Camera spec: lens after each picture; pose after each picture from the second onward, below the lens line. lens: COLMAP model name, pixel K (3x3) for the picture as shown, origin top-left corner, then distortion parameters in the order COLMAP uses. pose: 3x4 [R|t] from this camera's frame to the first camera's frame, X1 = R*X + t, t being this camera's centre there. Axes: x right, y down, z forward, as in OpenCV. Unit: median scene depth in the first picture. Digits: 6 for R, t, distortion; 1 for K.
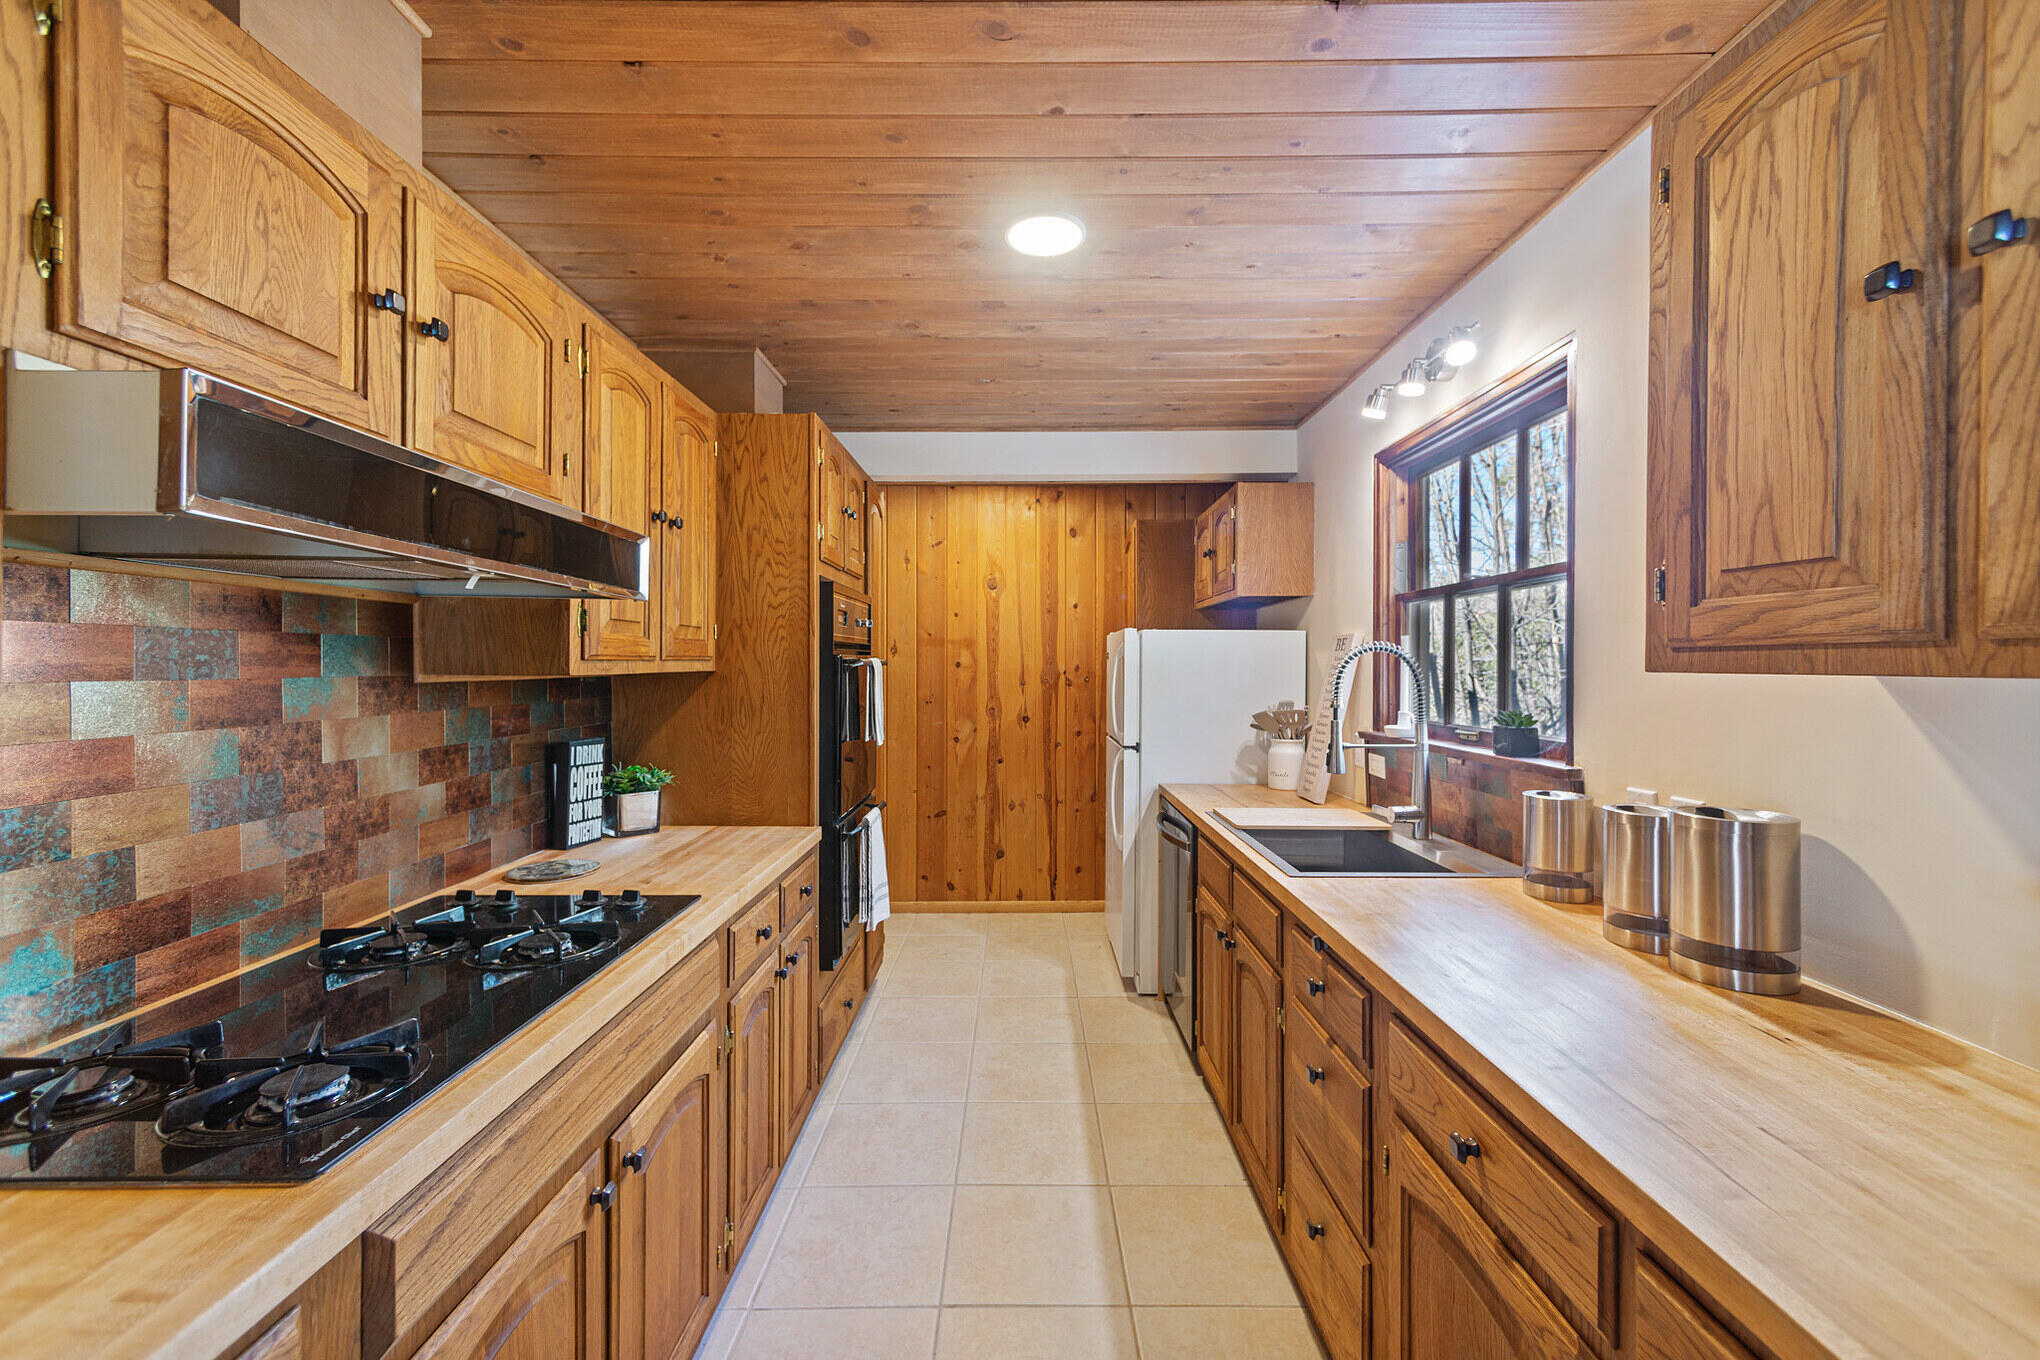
lens RADIAL K [[817.3, 0, 1018.6], [0, 817.3, 667.4], [0, 0, 1]] dist [0.004063, 0.000790]
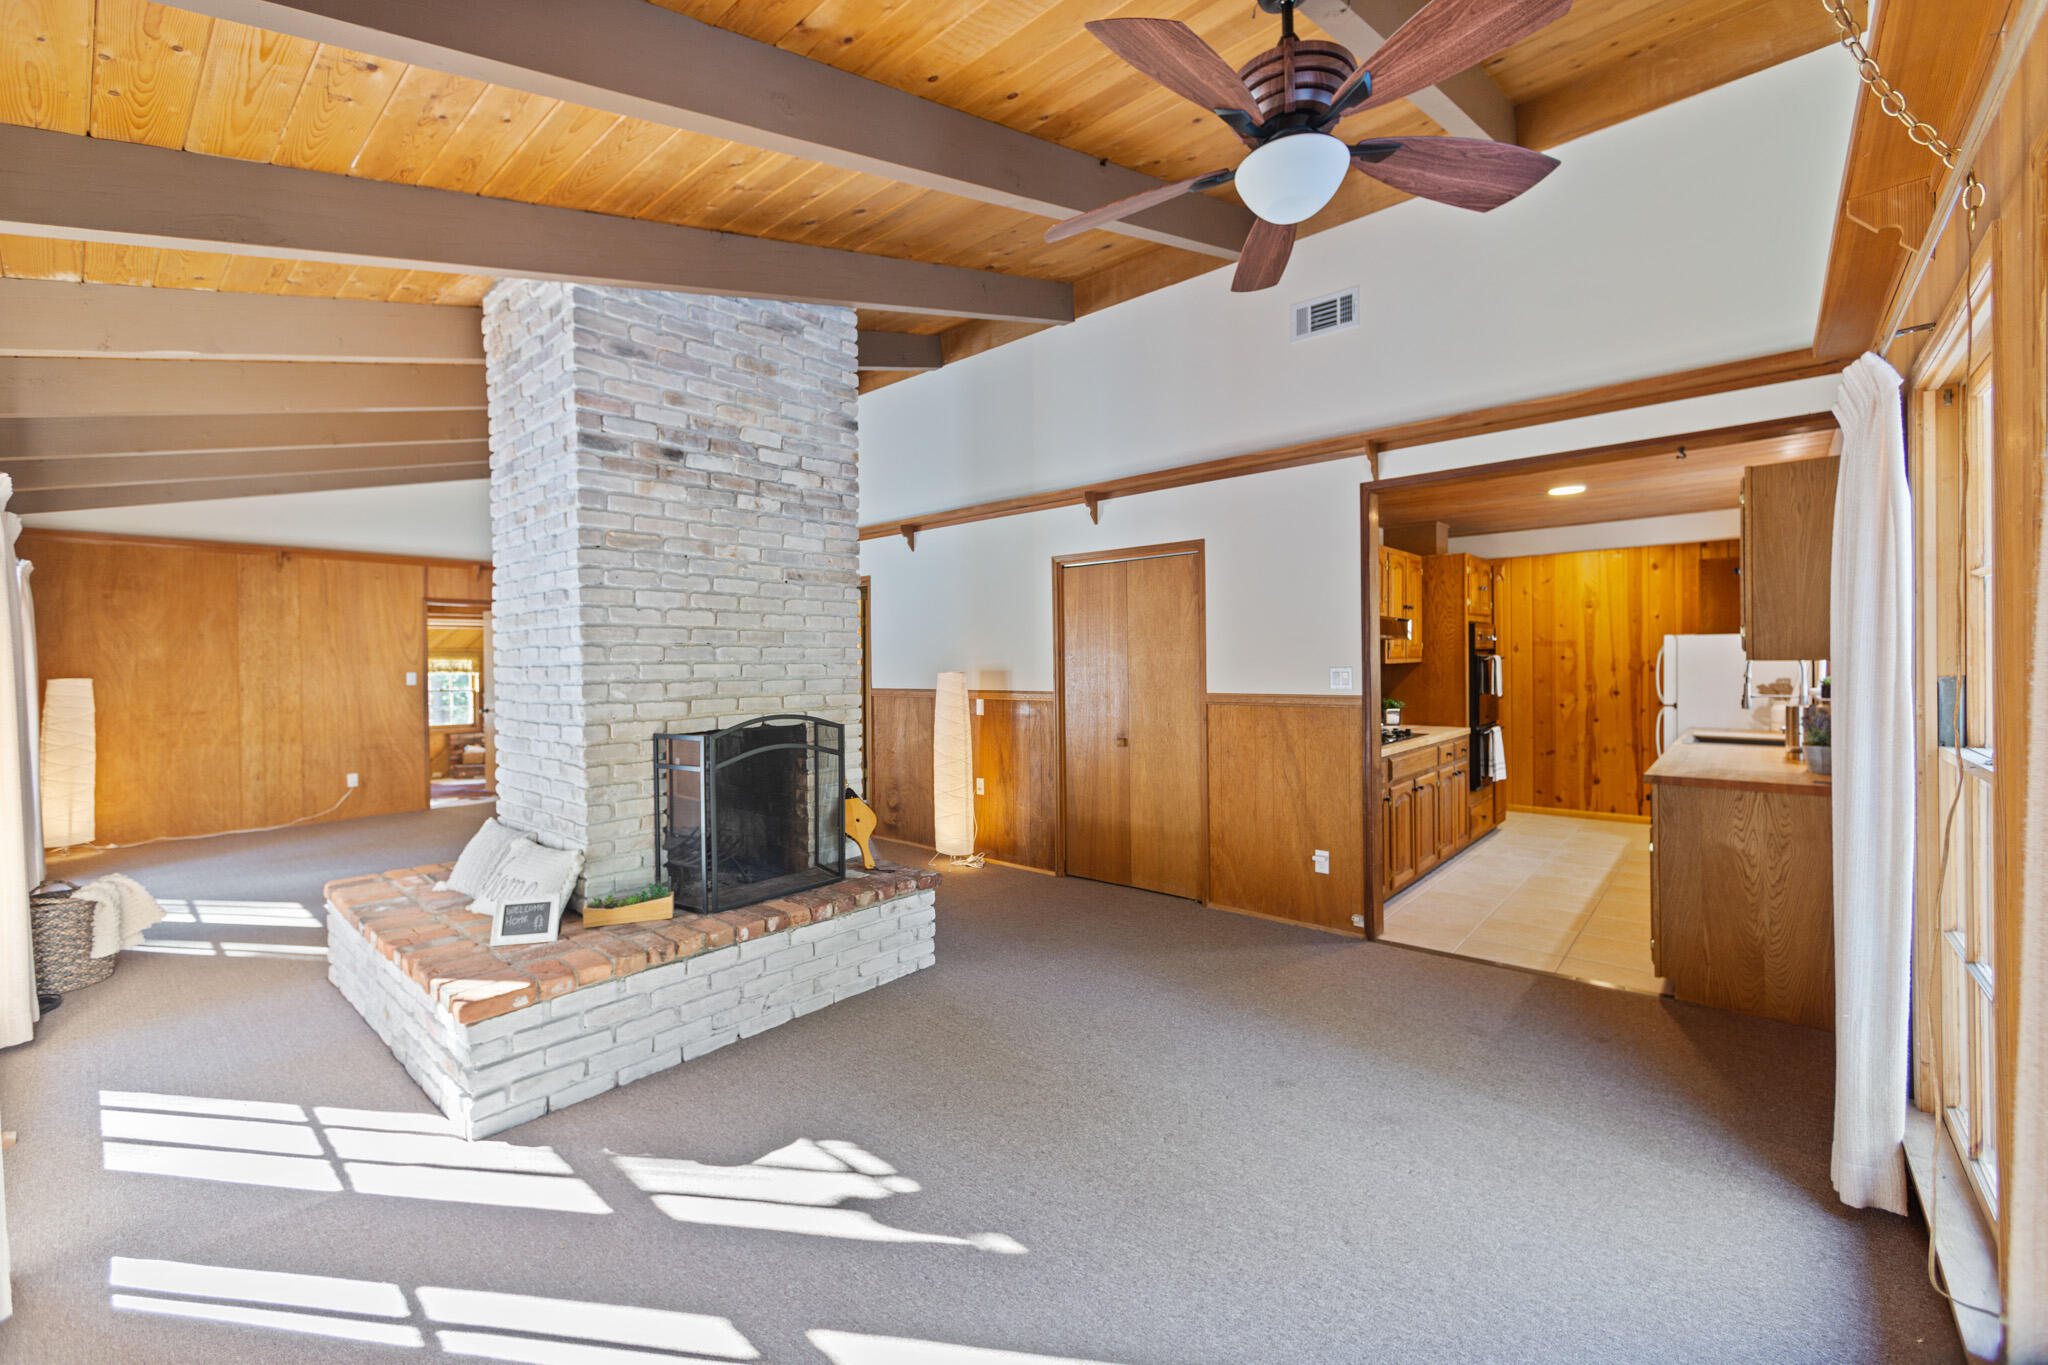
lens RADIAL K [[855.9, 0, 1014.9], [0, 855.9, 670.5], [0, 0, 1]] dist [0.002760, 0.000266]
pose [[0.756326, -0.002225, -0.654191, 0.205768], [0.009922, 0.999918, 0.008071, -0.002052], [0.654119, -0.012595, 0.756287, -0.928952]]
